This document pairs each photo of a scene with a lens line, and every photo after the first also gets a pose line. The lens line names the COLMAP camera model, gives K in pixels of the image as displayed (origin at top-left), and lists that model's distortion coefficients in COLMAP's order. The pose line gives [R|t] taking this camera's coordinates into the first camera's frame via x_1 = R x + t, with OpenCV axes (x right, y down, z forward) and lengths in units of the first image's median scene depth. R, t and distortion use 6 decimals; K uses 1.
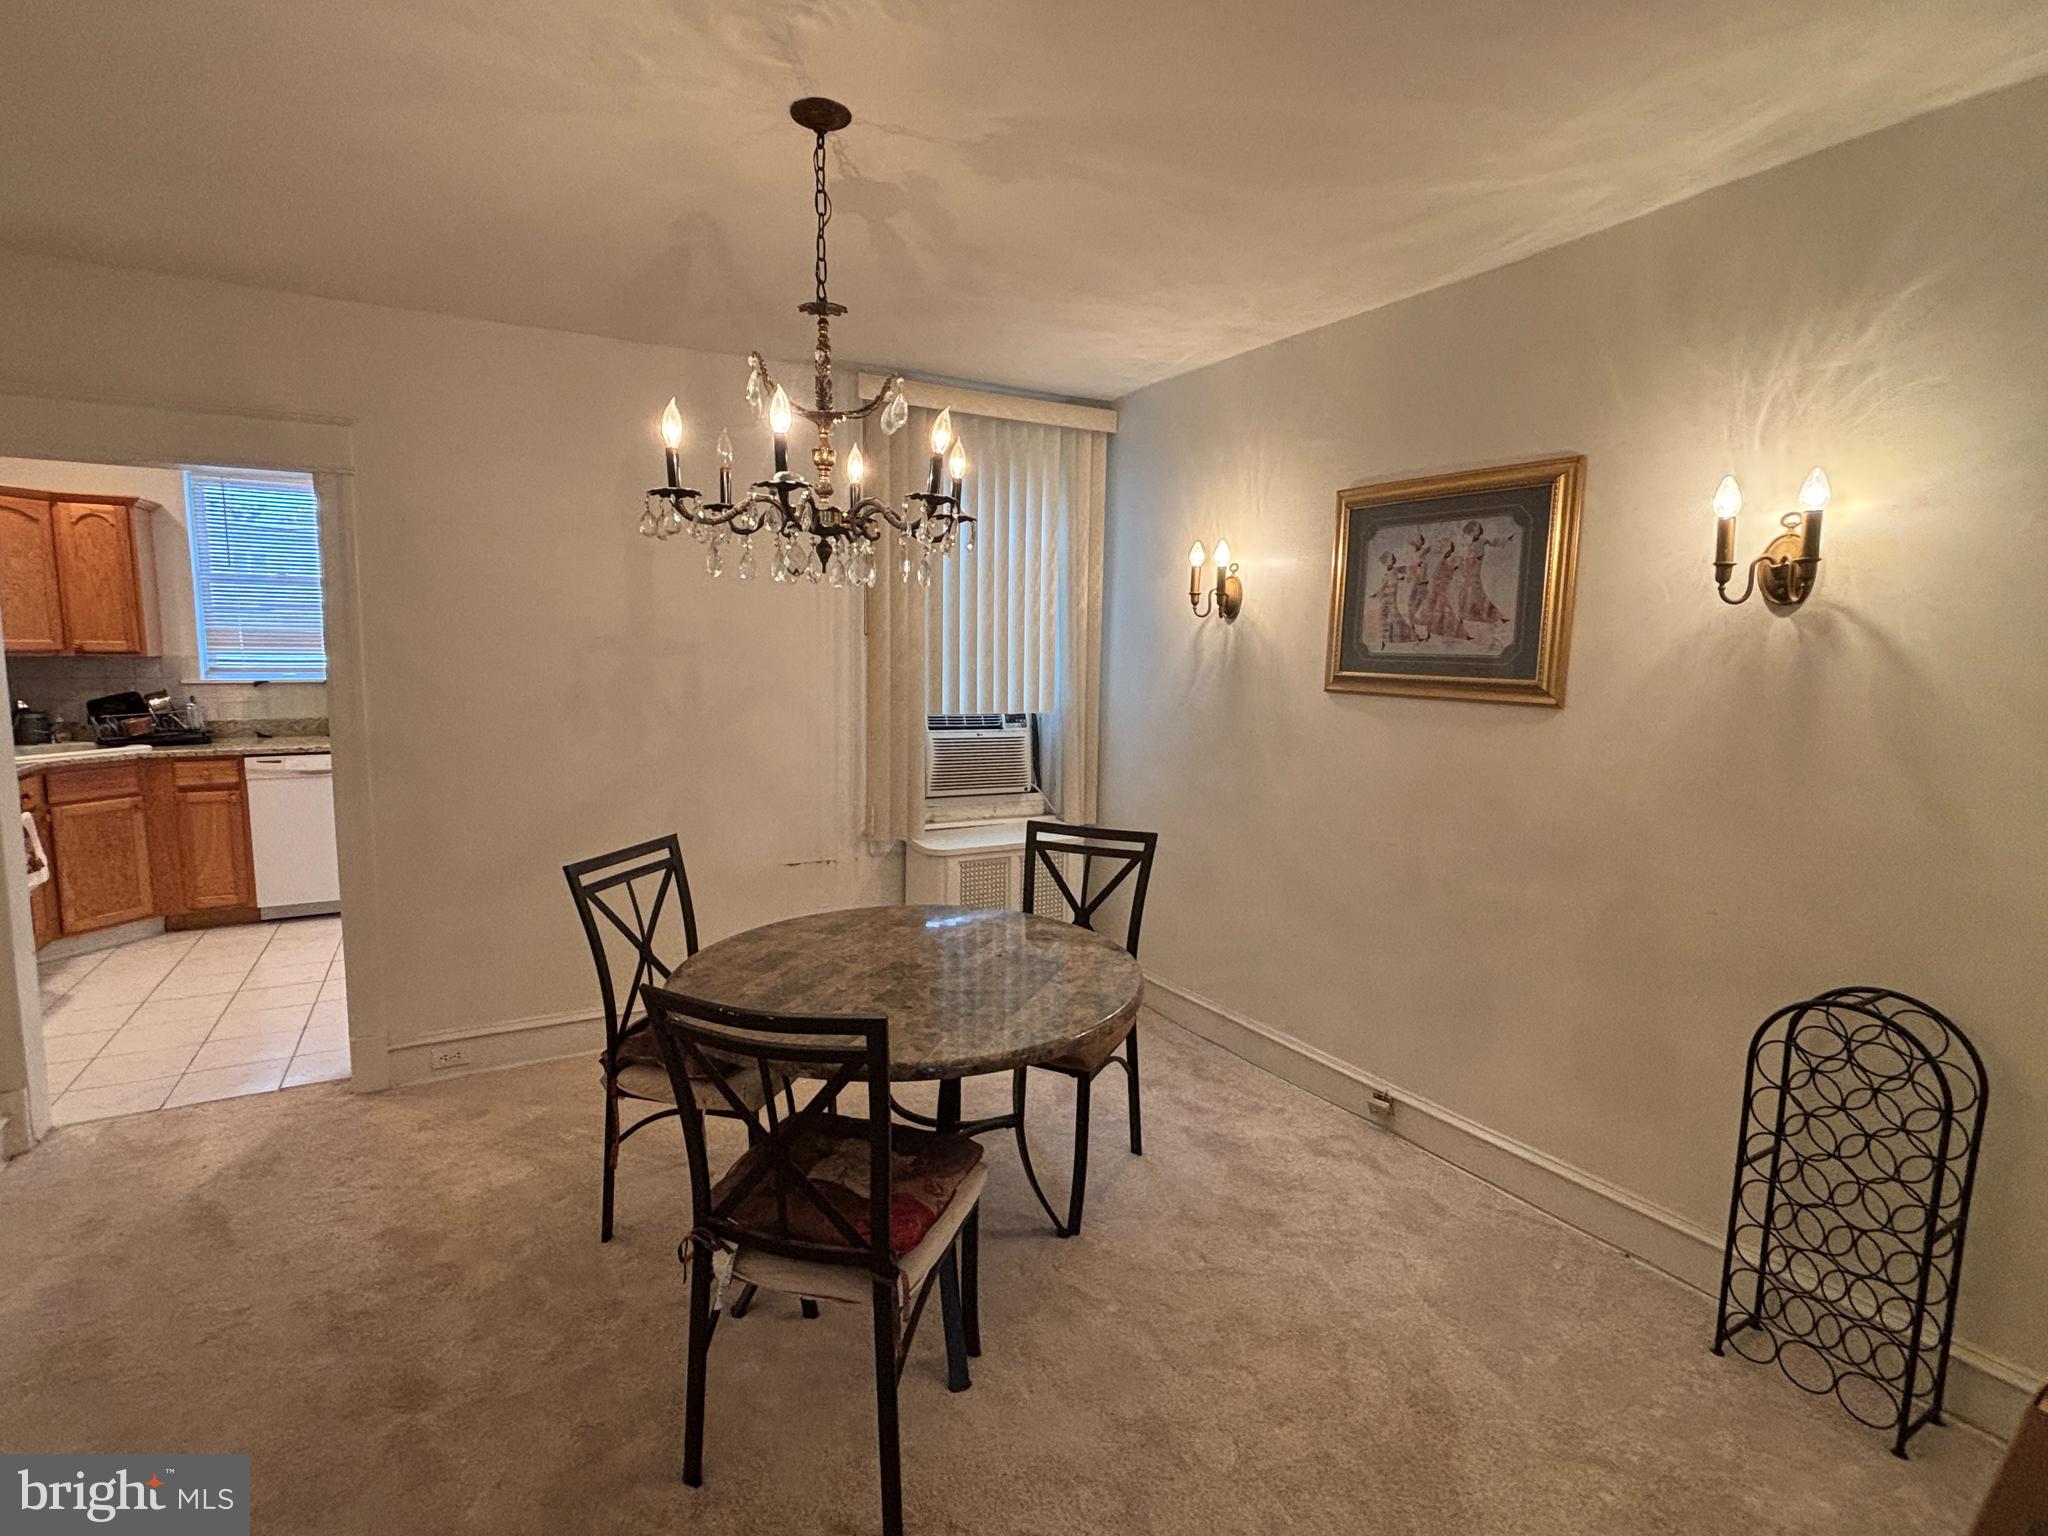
lens RADIAL K [[1005.9, 0, 1024.0], [0, 1005.9, 768.0], [0, 0, 1]] dist [0.012356, -0.000325]
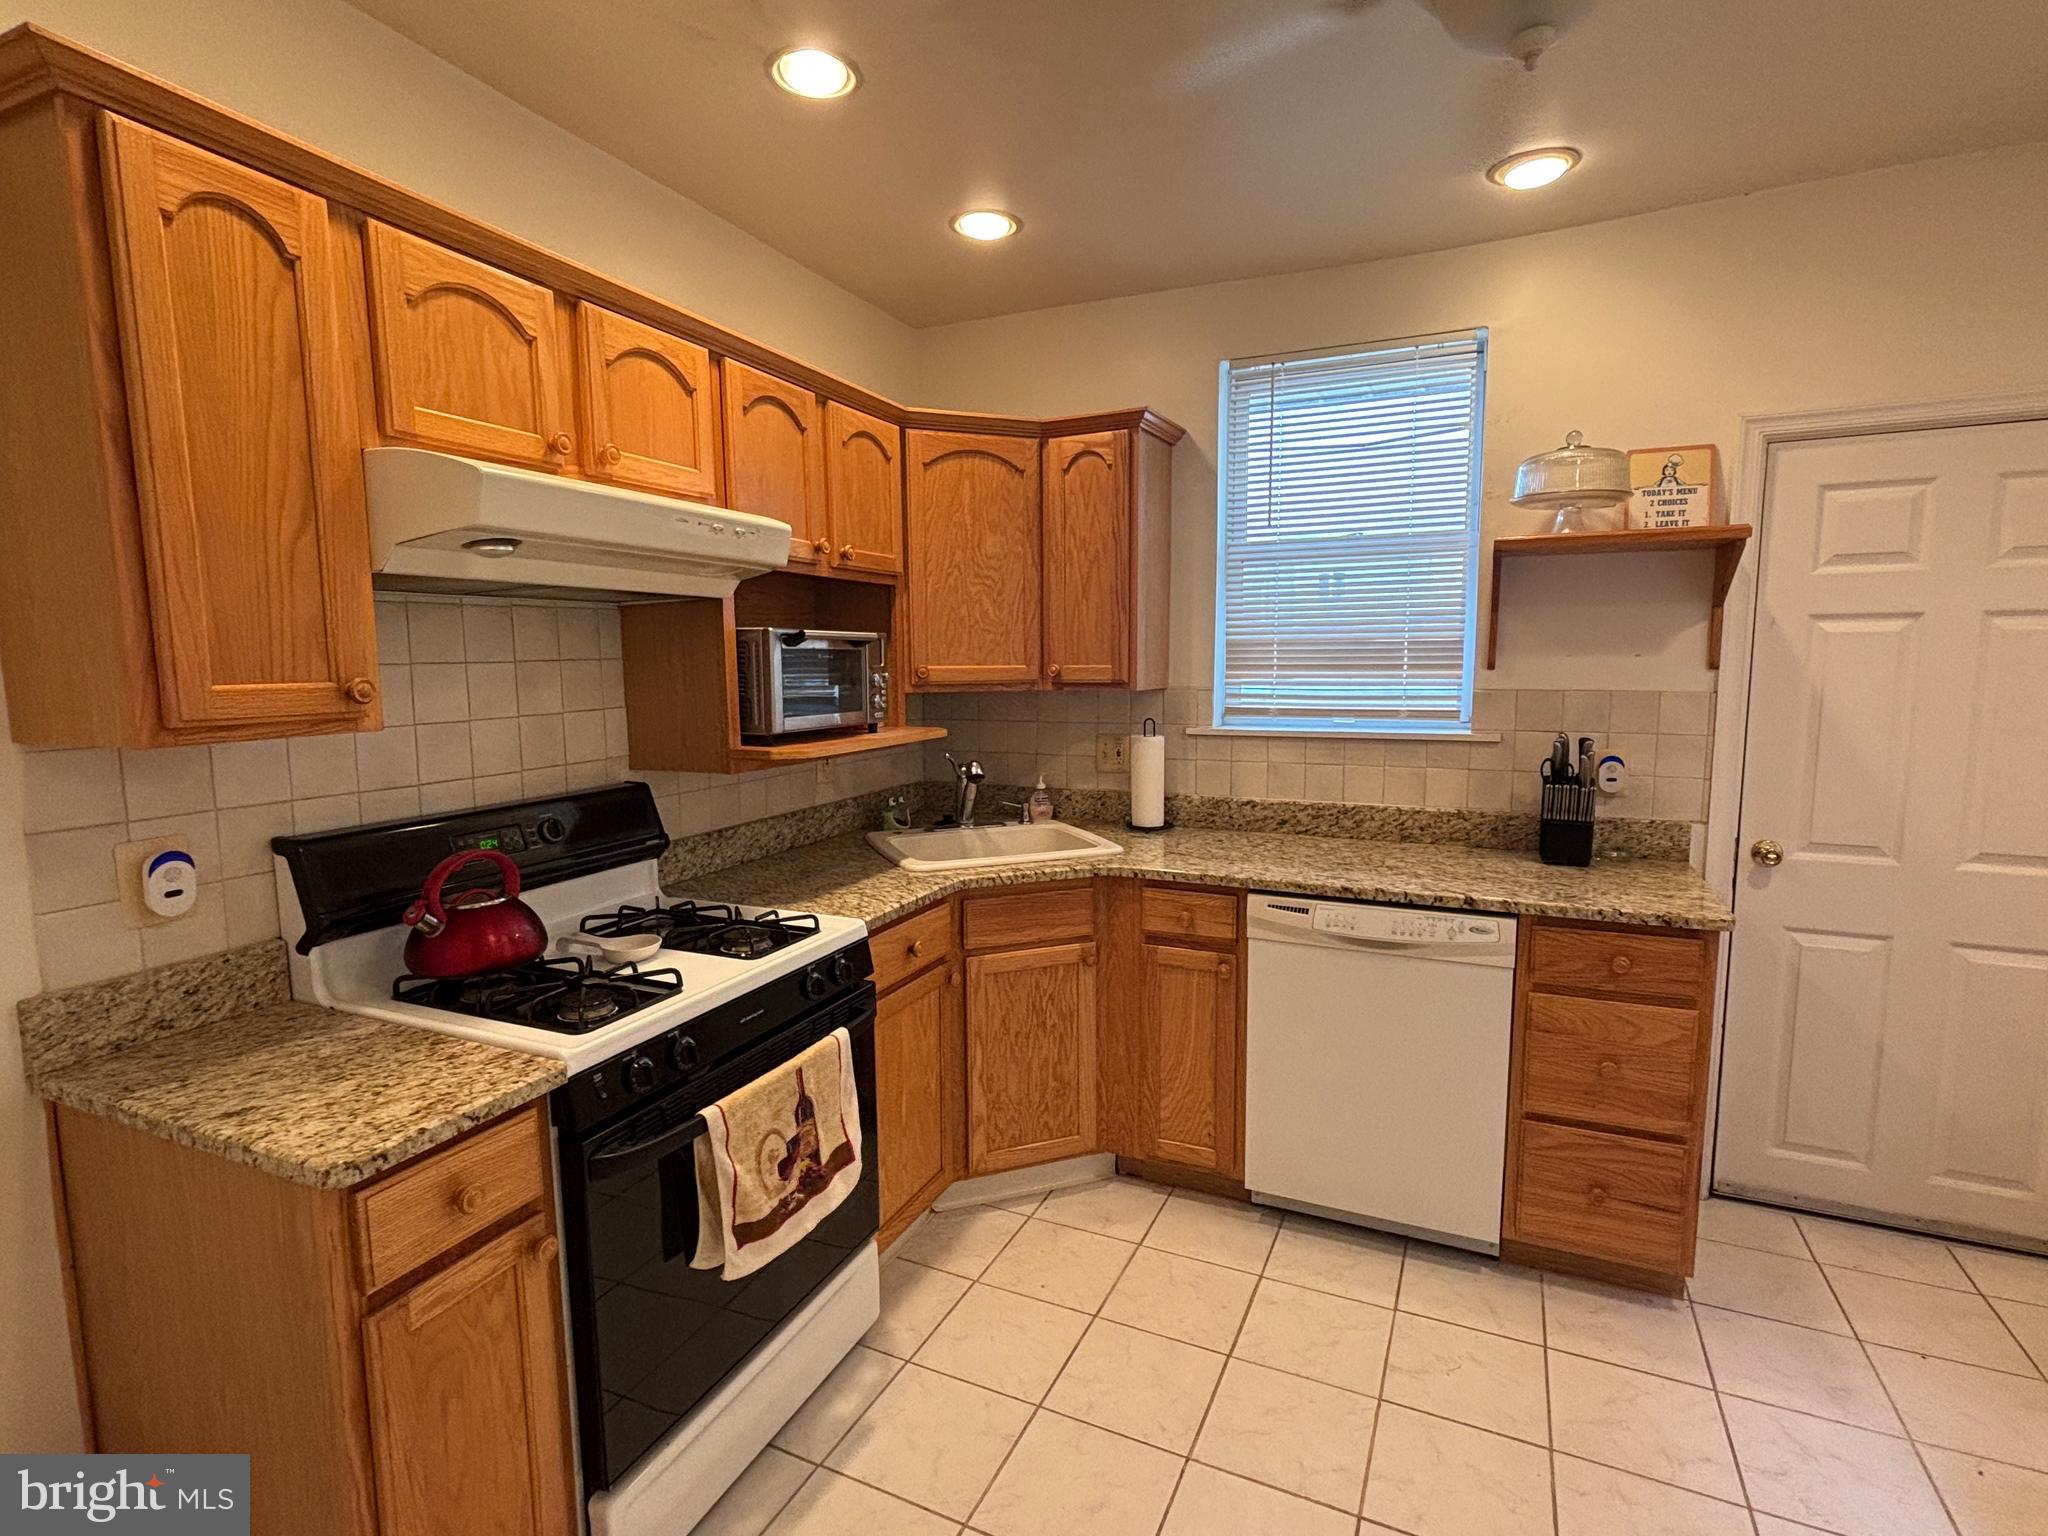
lens RADIAL K [[1005.9, 0, 1024.0], [0, 1005.9, 768.0], [0, 0, 1]] dist [0.012356, -0.000325]
pose [[0.587237, 0.072980, -0.806119, -0.443483], [-0.085275, 0.995963, 0.028046, -0.077480], [0.804911, 0.052272, 0.591089, 0.621859]]
